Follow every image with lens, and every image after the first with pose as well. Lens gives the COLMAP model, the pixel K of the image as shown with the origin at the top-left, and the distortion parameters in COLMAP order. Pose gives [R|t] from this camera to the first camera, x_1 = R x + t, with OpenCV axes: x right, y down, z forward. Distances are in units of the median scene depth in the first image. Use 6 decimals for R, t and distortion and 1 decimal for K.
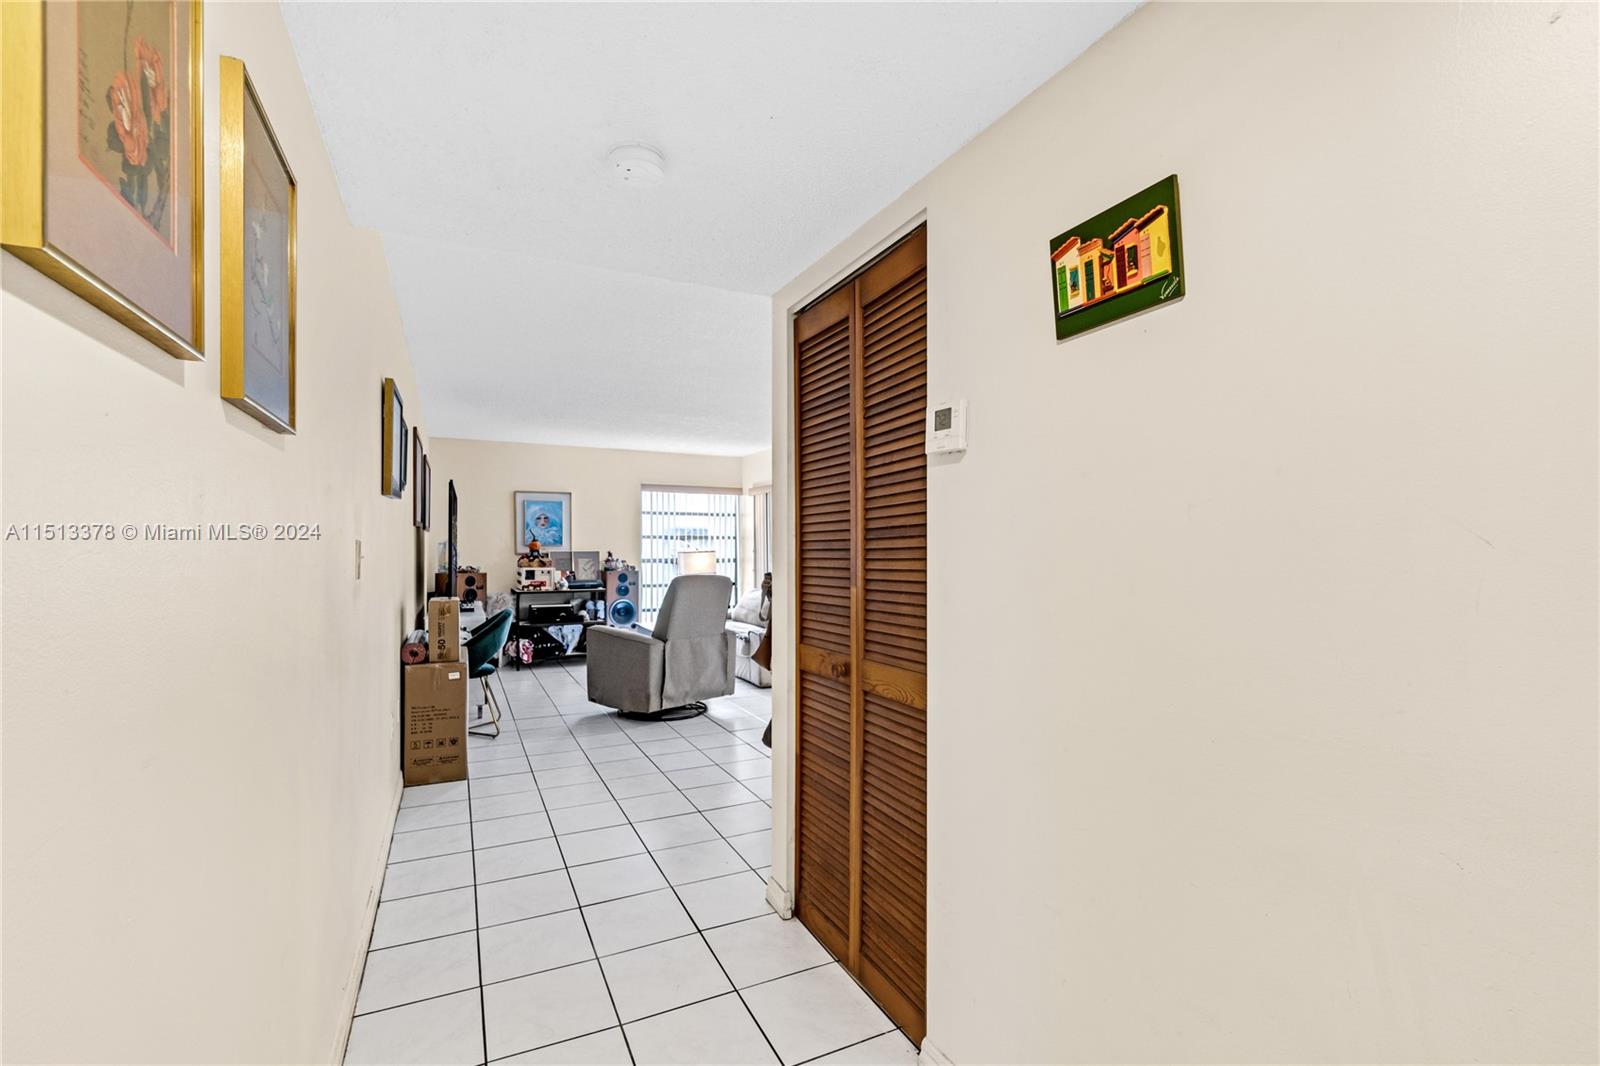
lens RADIAL K [[692.0, 0, 794.7], [0, 692.0, 542.0], [0, 0, 1]] dist [-0.004034, 0.000147]
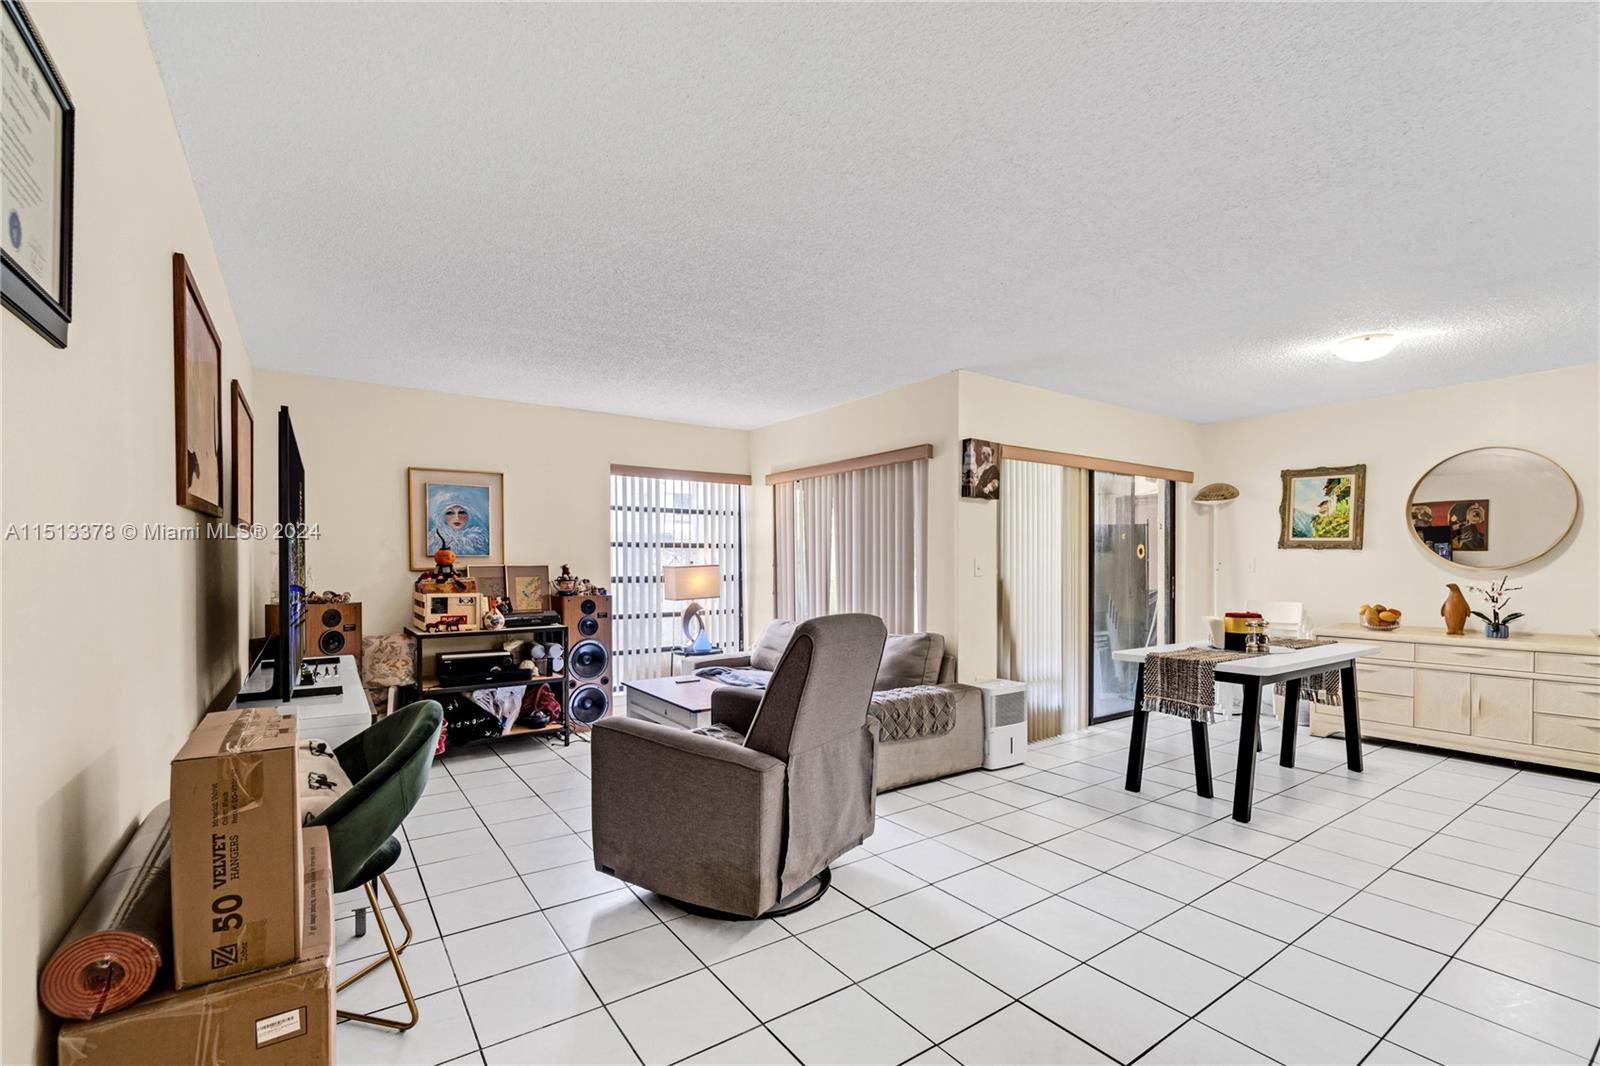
lens RADIAL K [[692.0, 0, 788.9], [0, 692.0, 568.3], [0, 0, 1]] dist [-0.004034, 0.000147]
pose [[0.988934, -0.001111, 0.148352, -0.166627], [-0.001811, 0.999807, 0.019554, 0.003124], [-0.148345, -0.019606, 0.988741, 0.351991]]
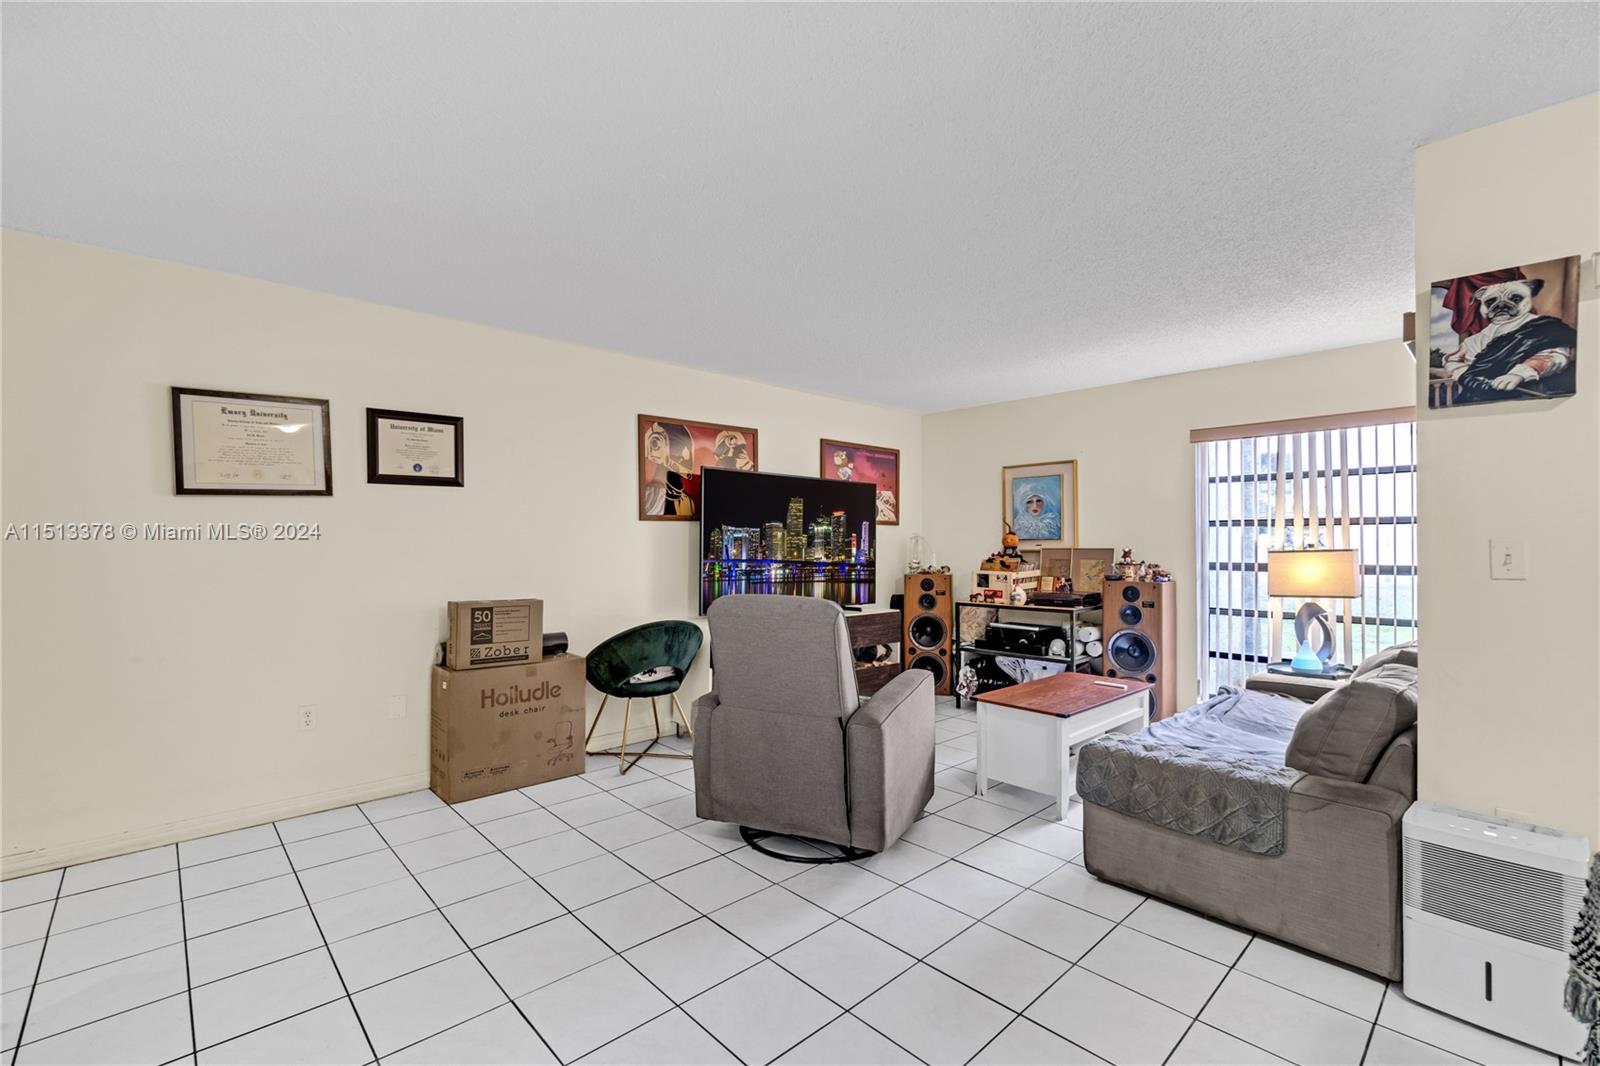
lens RADIAL K [[692.0, 0, 811.4], [0, 692.0, 546.5], [0, 0, 1]] dist [-0.004034, 0.000147]
pose [[0.314294, 0.004376, -0.949316, 0.239343], [0.010083, 0.999918, 0.007947, 0.004165], [0.949272, -0.012070, 0.314224, 0.580029]]
